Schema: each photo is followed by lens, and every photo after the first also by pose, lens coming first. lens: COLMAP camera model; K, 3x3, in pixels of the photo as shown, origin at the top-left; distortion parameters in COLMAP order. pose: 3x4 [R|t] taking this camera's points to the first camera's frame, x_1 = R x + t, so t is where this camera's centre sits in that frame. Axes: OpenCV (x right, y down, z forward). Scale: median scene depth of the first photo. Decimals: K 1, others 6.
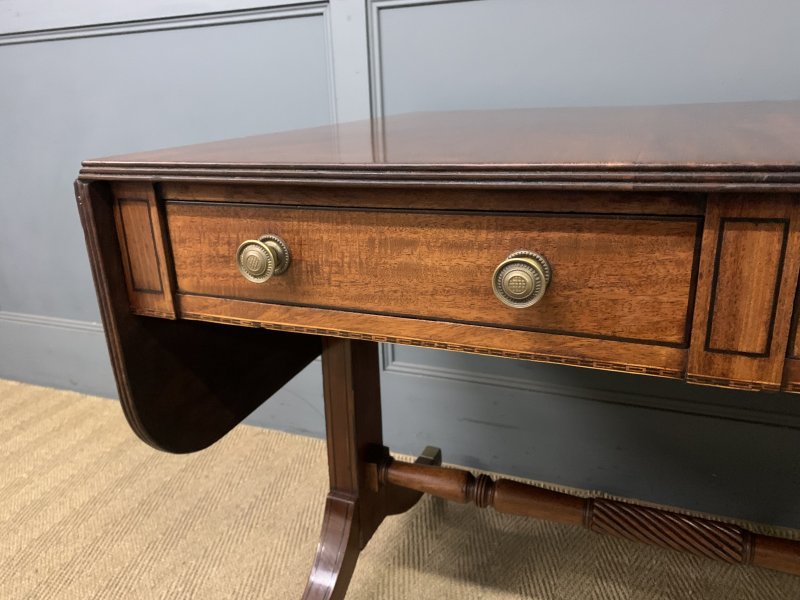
lens RADIAL K [[611.1, 0, 394.0], [0, 611.1, 296.7], [0, 0, 1]] dist [0.023442, -0.012152]
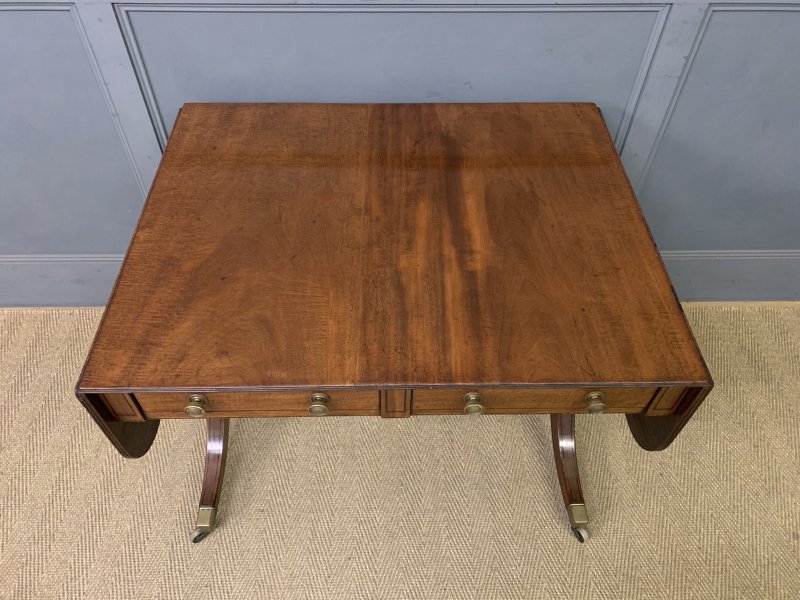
lens RADIAL K [[611.1, 0, 392.8], [0, 611.1, 290.5], [0, 0, 1]] dist [0.023442, -0.012152]
pose [[0.918377, -0.265628, 0.293302, -0.131030], [0.080189, 0.850760, 0.519402, -1.722508], [-0.387497, -0.453487, 0.802618, -0.947718]]
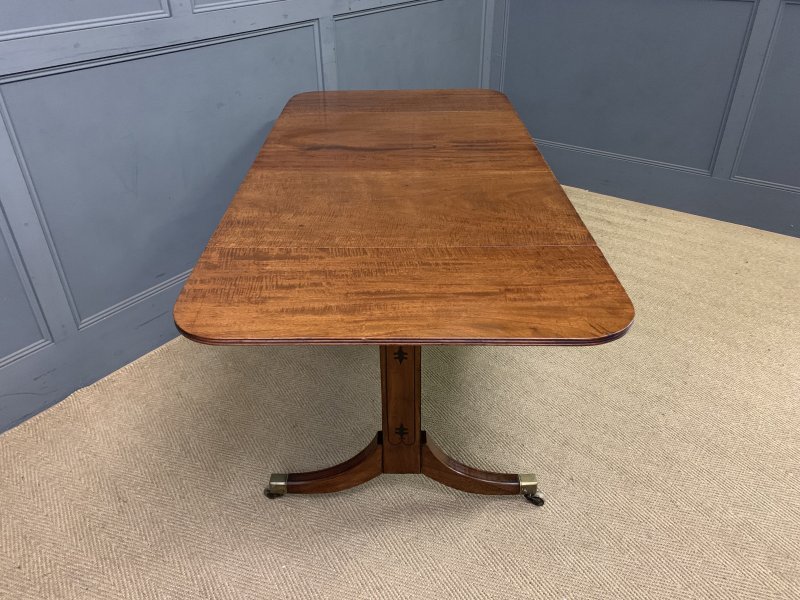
lens RADIAL K [[611.1, 0, 395.2], [0, 611.1, 290.4], [0, 0, 1]] dist [0.023442, -0.012152]
pose [[0.272976, -0.478589, 0.834528, -3.363130], [0.301183, 0.866381, 0.398338, -1.056889], [-0.913659, 0.142609, 0.380644, -0.724674]]
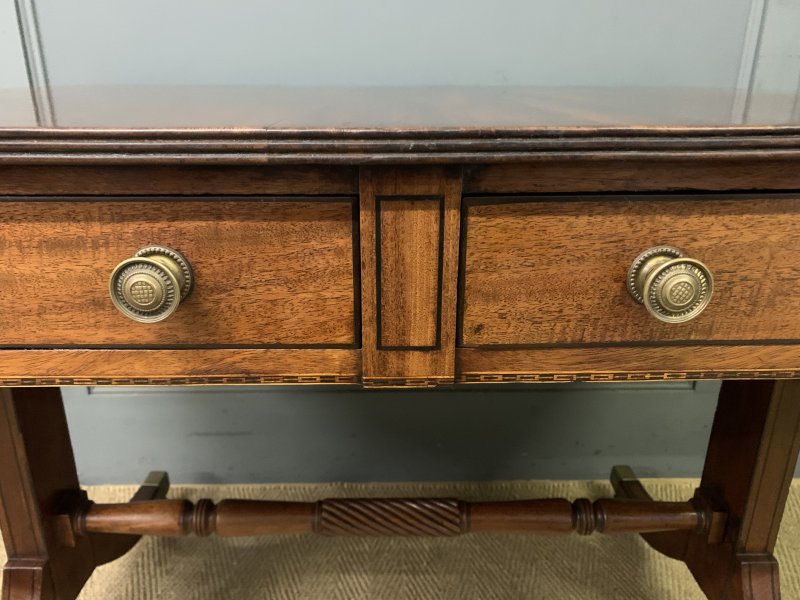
lens RADIAL K [[611.1, 0, 389.2], [0, 611.1, 304.1], [0, 0, 1]] dist [0.023442, -0.012152]
pose [[0.919816, -0.095662, 0.380509, 0.185897], [0.085753, 0.995390, 0.042955, -0.011681], [-0.382864, -0.006881, 0.923779, 0.181318]]
